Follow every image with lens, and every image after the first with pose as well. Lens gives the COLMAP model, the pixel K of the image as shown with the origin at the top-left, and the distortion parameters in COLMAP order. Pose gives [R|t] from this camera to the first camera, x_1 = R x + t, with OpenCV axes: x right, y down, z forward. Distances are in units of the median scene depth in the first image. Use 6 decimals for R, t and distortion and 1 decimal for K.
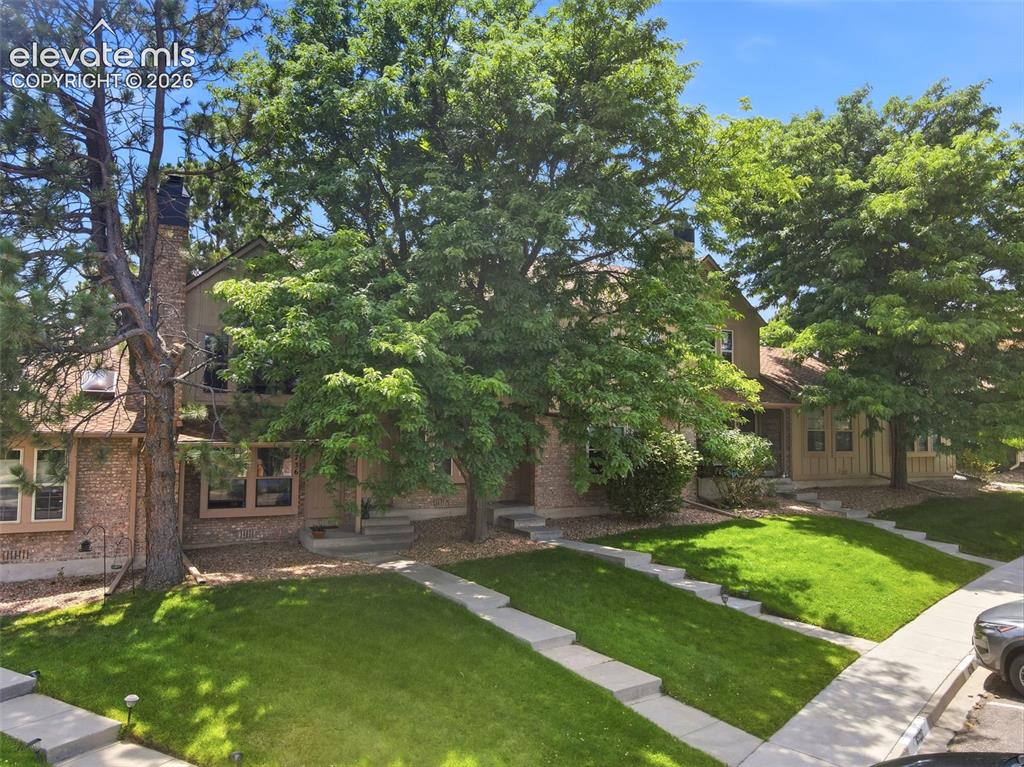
lens RADIAL K [[752.2, 0, 518.5], [0, 752.2, 383.7], [0, 0, 1]] dist [0.003719, 0.014413]
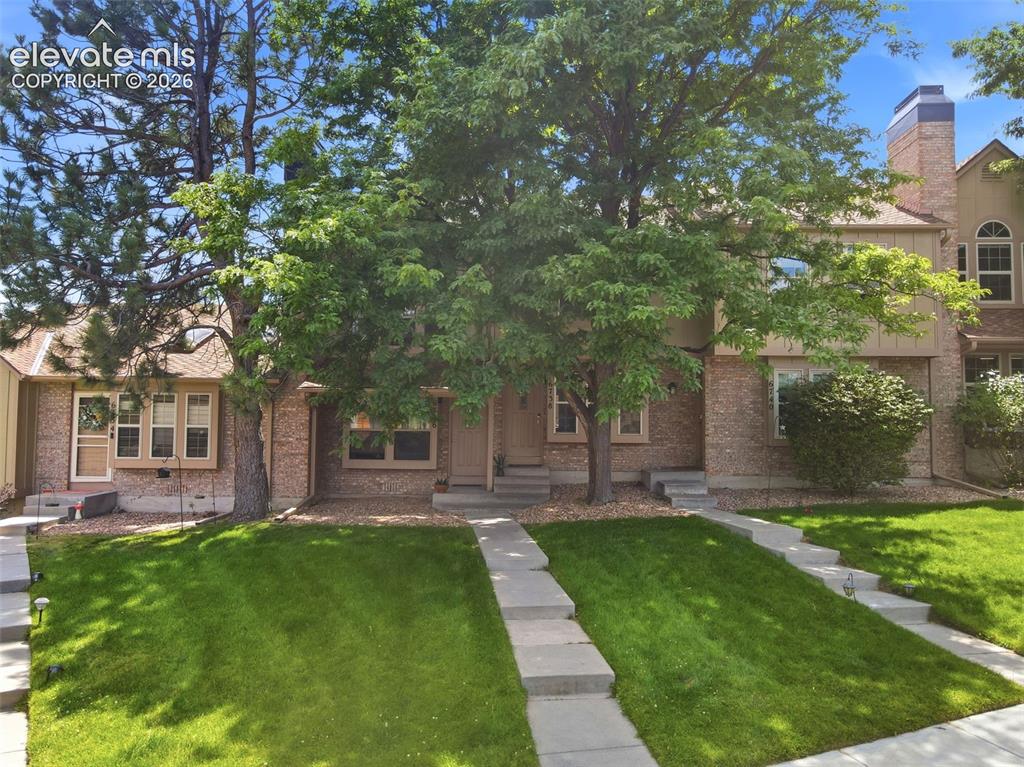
lens RADIAL K [[752.2, 0, 518.5], [0, 752.2, 383.7], [0, 0, 1]] dist [0.003719, 0.014413]
pose [[0.883375, -0.026658, -0.467909, 0.264292], [0.026018, 0.999631, -0.007832, 0.079382], [0.467945, -0.005256, 0.883742, 0.214629]]
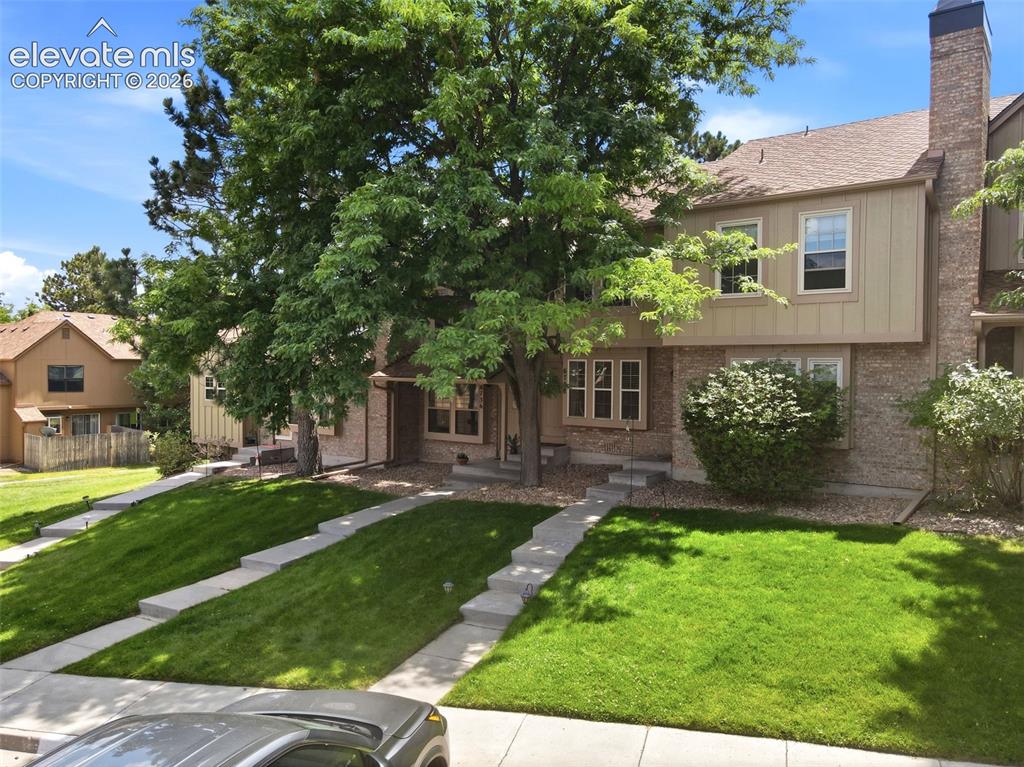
lens RADIAL K [[752.2, 0, 518.5], [0, 752.2, 383.7], [0, 0, 1]] dist [0.003719, 0.014413]
pose [[0.445022, 0.016315, -0.895371, 0.774453], [0.051228, 0.997733, 0.043642, 0.040480], [0.894053, -0.065290, 0.443178, 0.587443]]
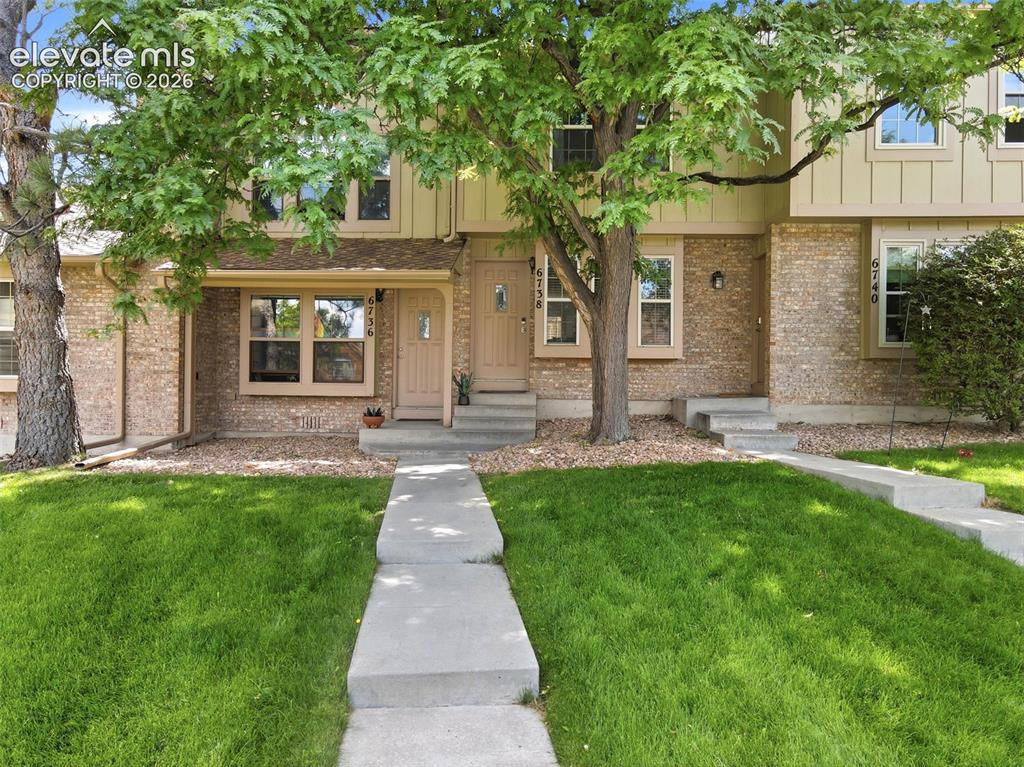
lens RADIAL K [[752.2, 0, 518.5], [0, 752.2, 383.7], [0, 0, 1]] dist [0.003719, 0.014413]
pose [[0.874448, 0.001864, -0.485116, 0.147389], [0.025651, 0.998416, 0.050073, 0.140027], [0.484441, -0.056230, 0.873015, 0.510695]]
